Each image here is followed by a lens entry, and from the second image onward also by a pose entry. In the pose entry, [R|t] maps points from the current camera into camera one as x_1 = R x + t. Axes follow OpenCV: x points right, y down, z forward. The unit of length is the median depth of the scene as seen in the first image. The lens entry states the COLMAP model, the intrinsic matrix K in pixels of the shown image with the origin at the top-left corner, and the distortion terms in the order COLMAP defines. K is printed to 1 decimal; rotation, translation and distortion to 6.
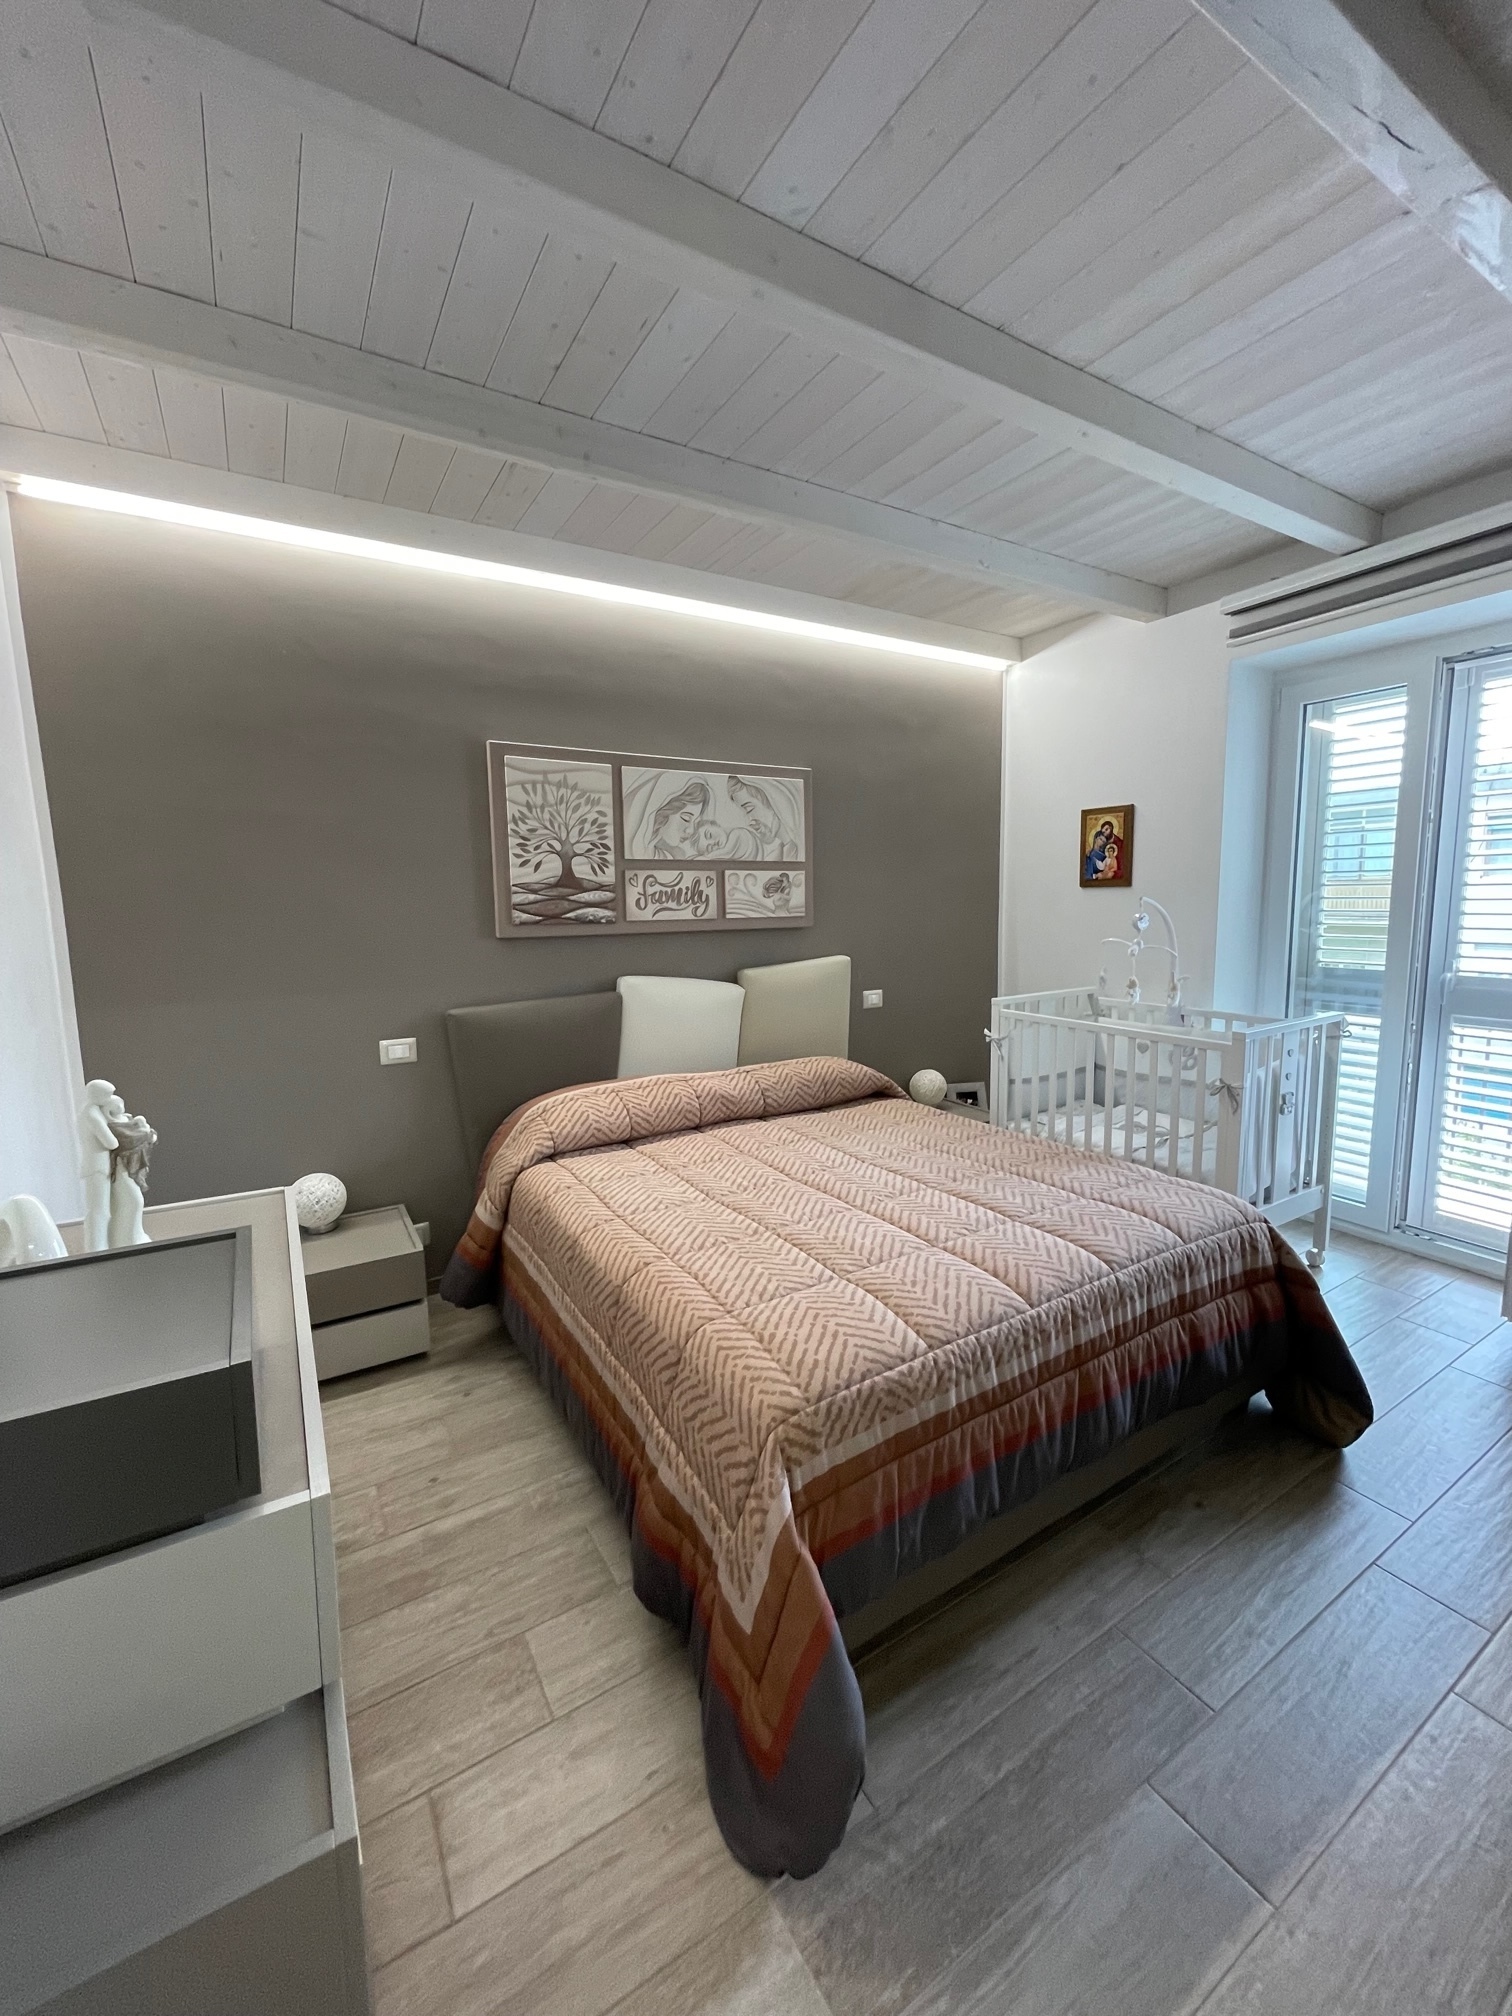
lens RADIAL K [[810.5, 0, 759.0], [0, 810.5, 1006.8], [0, 0, 1]] dist [0.003406, -0.000230]
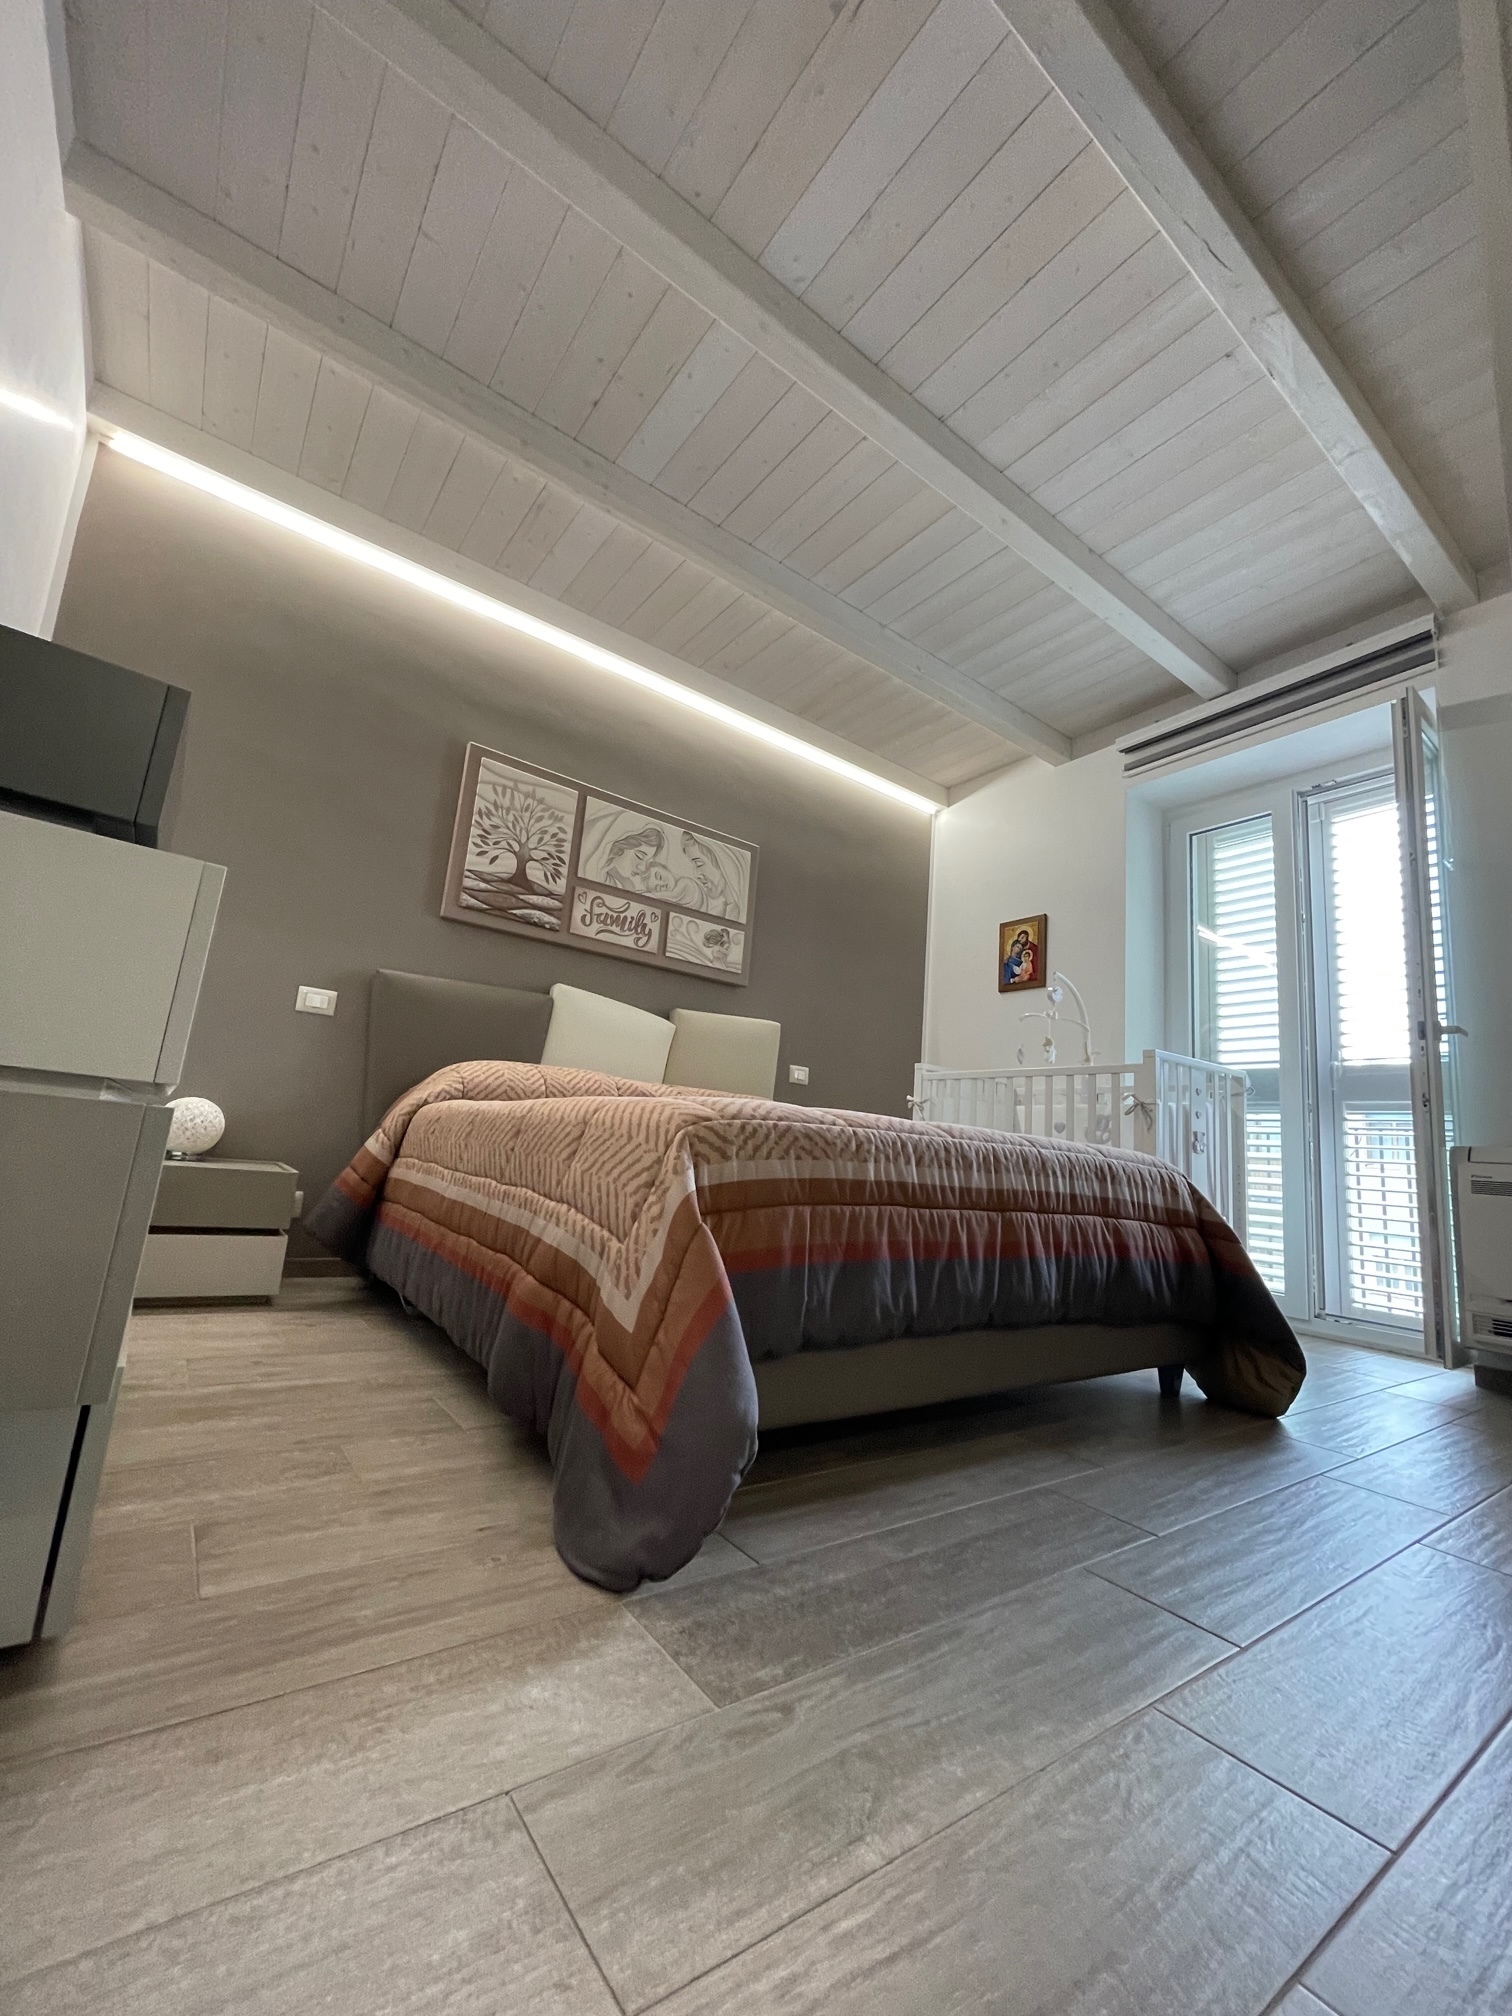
lens RADIAL K [[810.5, 0, 743.8], [0, 810.5, 1018.1], [0, 0, 1]] dist [0.003406, -0.000230]
pose [[0.992132, 0.110941, 0.058022, 0.009656], [-0.089541, 0.952680, -0.290489, 0.334496], [-0.087504, 0.283008, 0.955118, 0.036191]]
